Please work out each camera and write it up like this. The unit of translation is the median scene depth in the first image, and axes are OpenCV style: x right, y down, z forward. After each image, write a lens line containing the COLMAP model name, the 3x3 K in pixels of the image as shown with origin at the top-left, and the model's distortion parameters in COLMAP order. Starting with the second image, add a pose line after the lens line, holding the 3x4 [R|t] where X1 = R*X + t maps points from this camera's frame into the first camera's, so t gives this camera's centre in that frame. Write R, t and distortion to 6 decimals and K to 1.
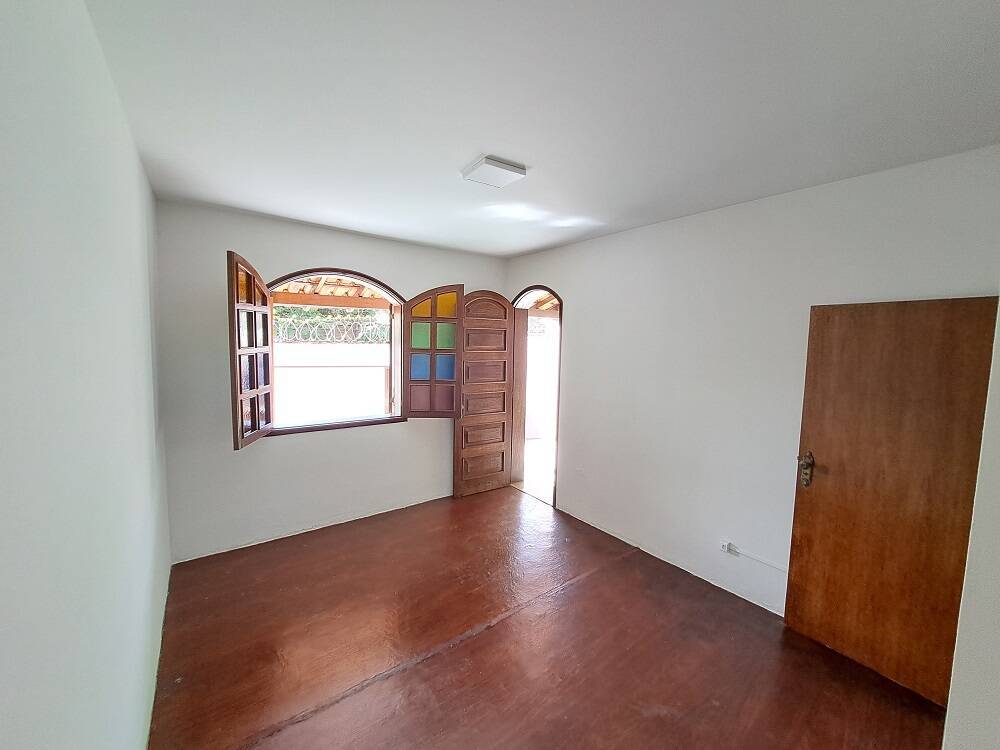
lens RADIAL K [[395.7, 0, 504.9], [0, 395.7, 374.8], [0, 0, 1]] dist [-0.020220, 0.002922]
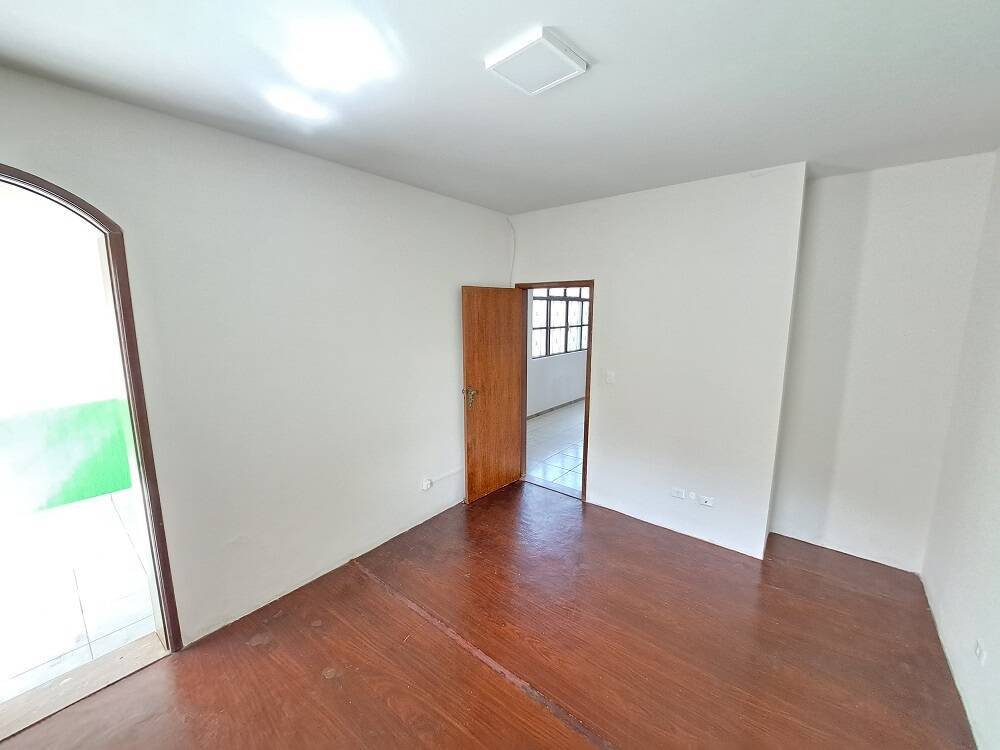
lens RADIAL K [[395.7, 0, 504.9], [0, 395.7, 374.8], [0, 0, 1]] dist [-0.020220, 0.002922]
pose [[-0.236400, -0.178262, 0.955164, -0.697781], [0.080996, 0.975990, 0.202195, -0.136527], [-0.968274, 0.125163, -0.216285, 1.198837]]
